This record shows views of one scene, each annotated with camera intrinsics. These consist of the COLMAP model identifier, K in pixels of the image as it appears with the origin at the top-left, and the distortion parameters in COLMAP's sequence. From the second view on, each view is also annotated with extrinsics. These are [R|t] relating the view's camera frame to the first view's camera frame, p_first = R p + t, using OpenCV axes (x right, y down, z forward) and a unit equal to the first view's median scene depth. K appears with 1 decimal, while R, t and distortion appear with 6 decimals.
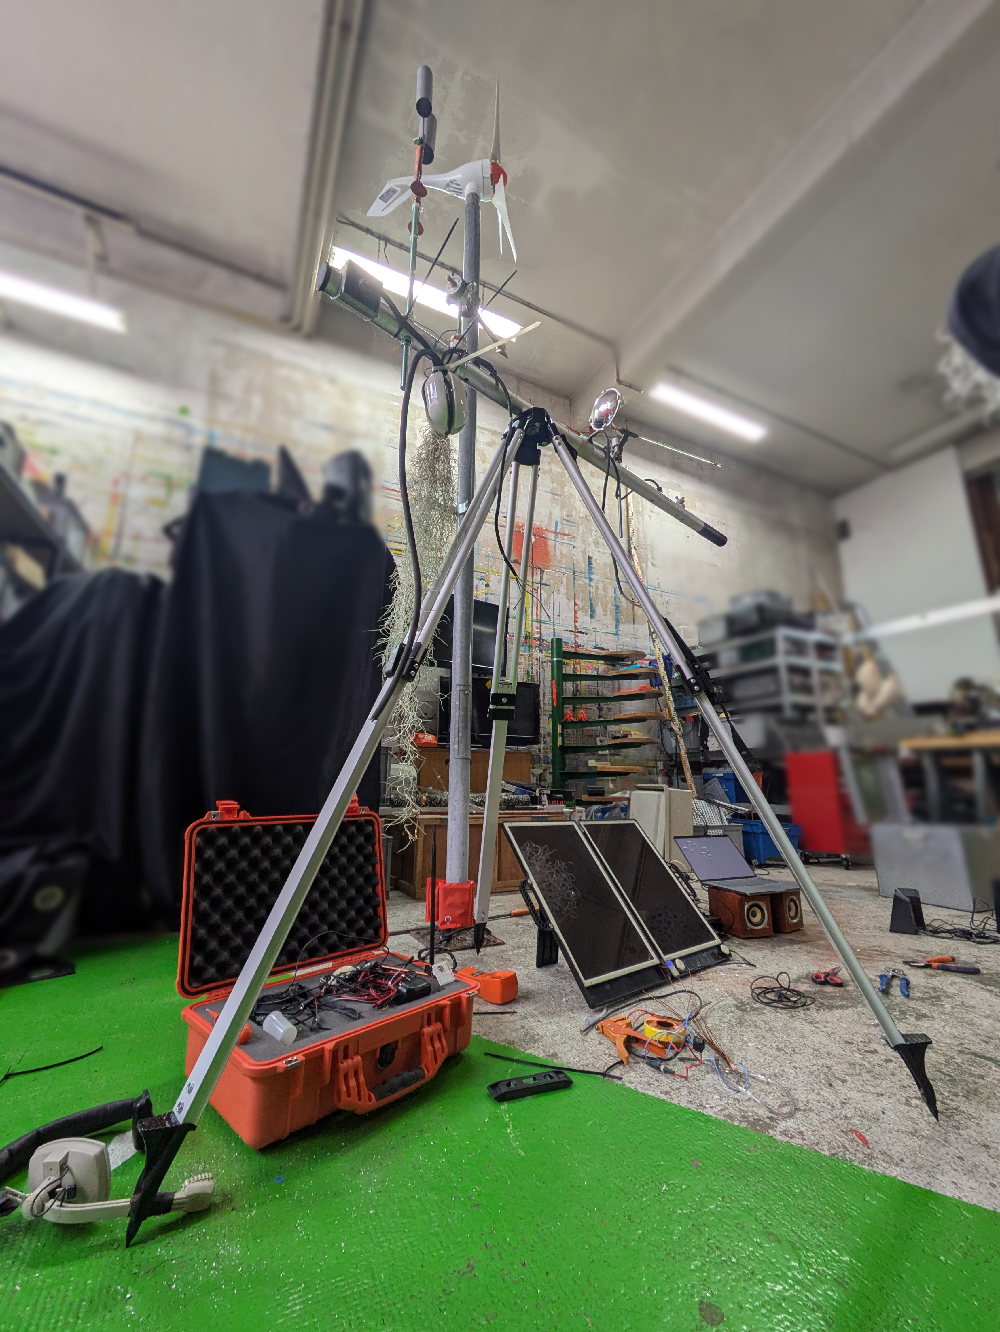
lens RADIAL K [[535.2, 0, 500.0], [0, 535.2, 666.0], [0, 0, 1]] dist [-0.000681, 0.000018]
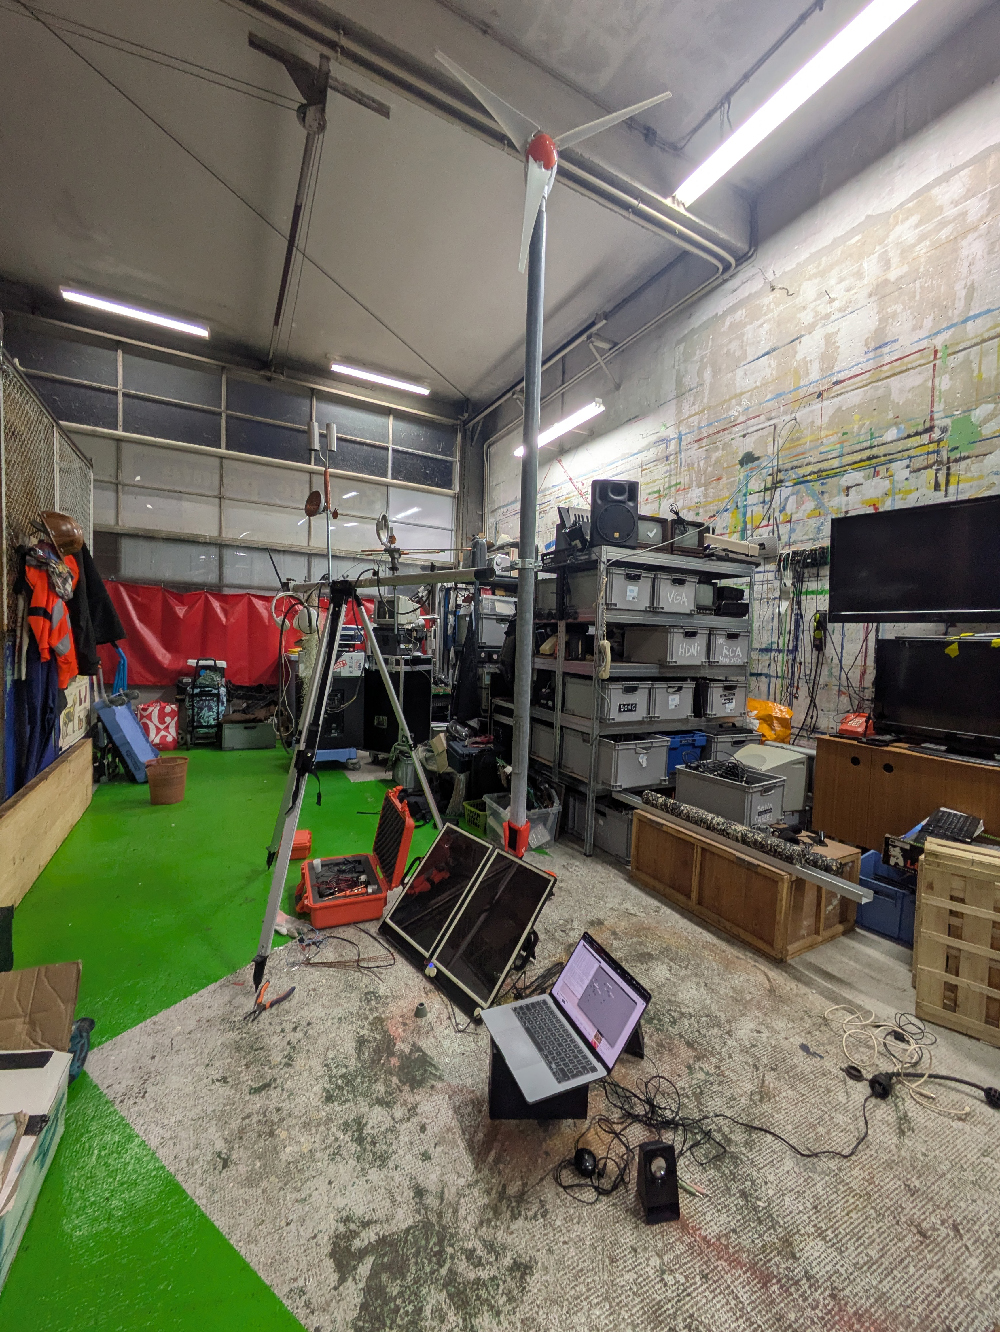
lens RADIAL K [[535.2, 0, 500.0], [0, 535.2, 666.0], [0, 0, 1]] dist [-0.000681, 0.000018]
pose [[0.038055, 0.028567, -0.998867, 0.616249], [0.204871, 0.978135, 0.035779, -0.066997], [0.978049, -0.206001, 0.031371, 0.486021]]
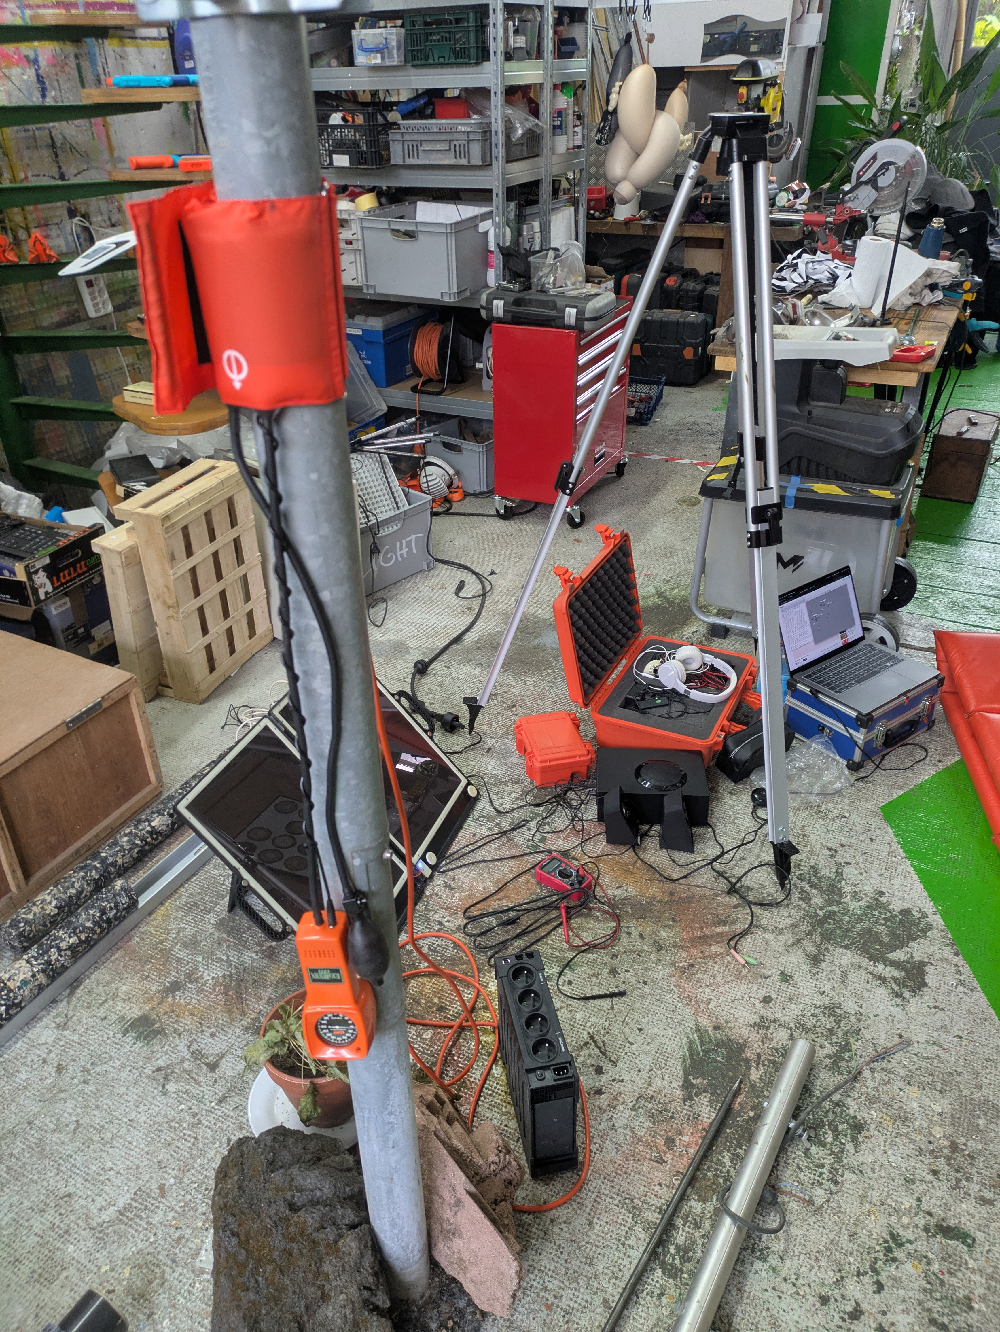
lens RADIAL K [[980.2, 0, 480.8], [0, 980.2, 671.5], [0, 0, 1]] dist [0.010934, 0.002411]
pose [[0.805794, -0.350974, 0.476983, -0.000276], [-0.088792, 0.724739, 0.683278, -0.198201], [-0.585501, -0.592934, 0.552827, 0.300608]]
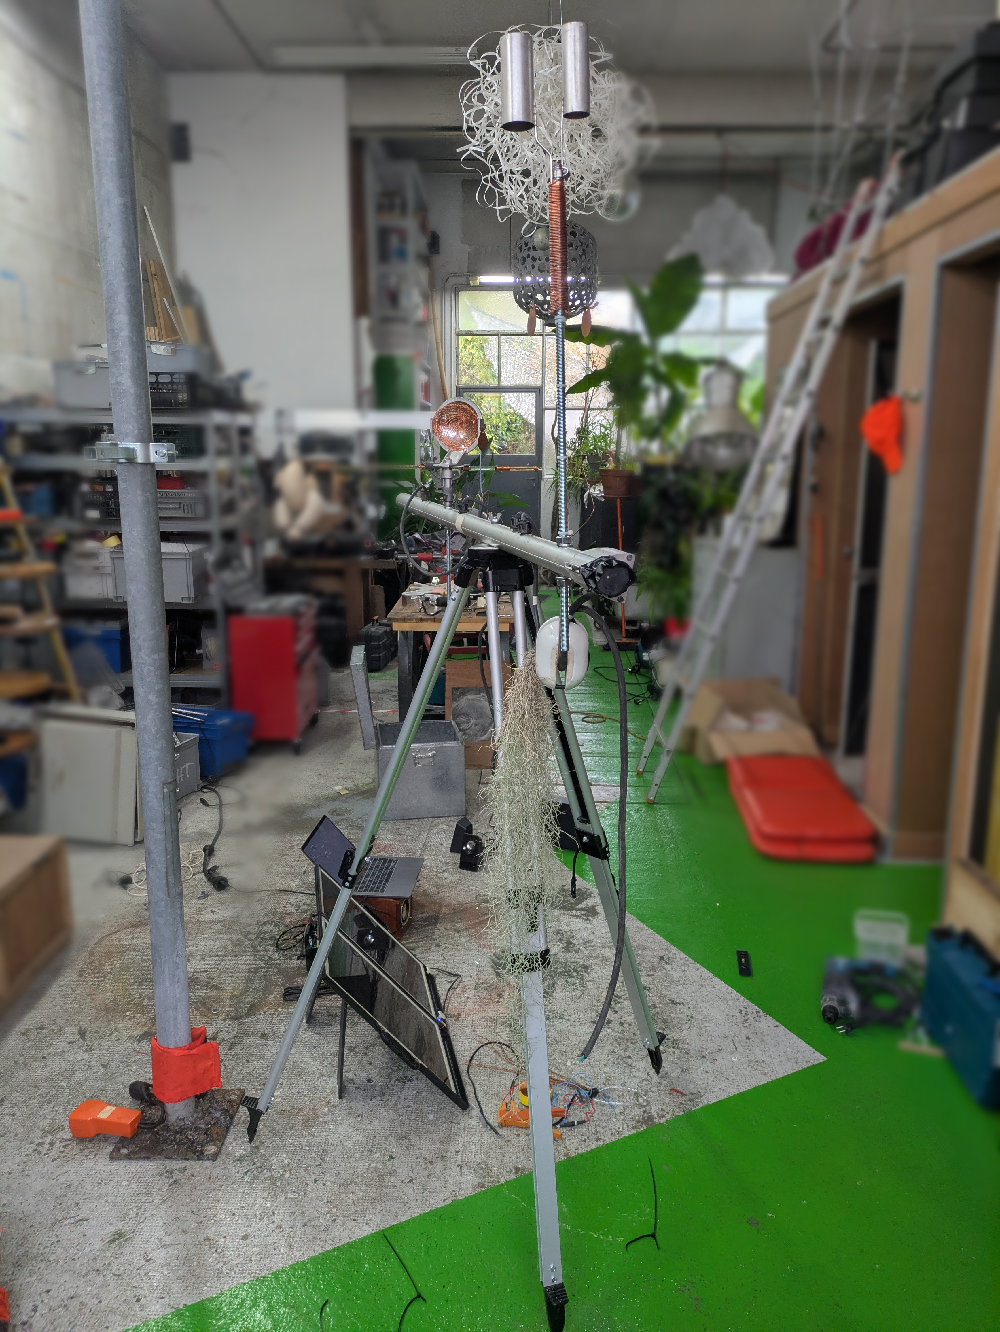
lens RADIAL K [[1013.9, 0, 500.0], [0, 1013.9, 666.0], [0, 0, 1]] dist [0.010049, 0.003869]
pose [[0.458523, -0.212880, 0.862808, -0.424670], [-0.201501, 0.920694, 0.334246, -0.268045], [-0.865537, -0.327116, 0.379264, 0.152801]]
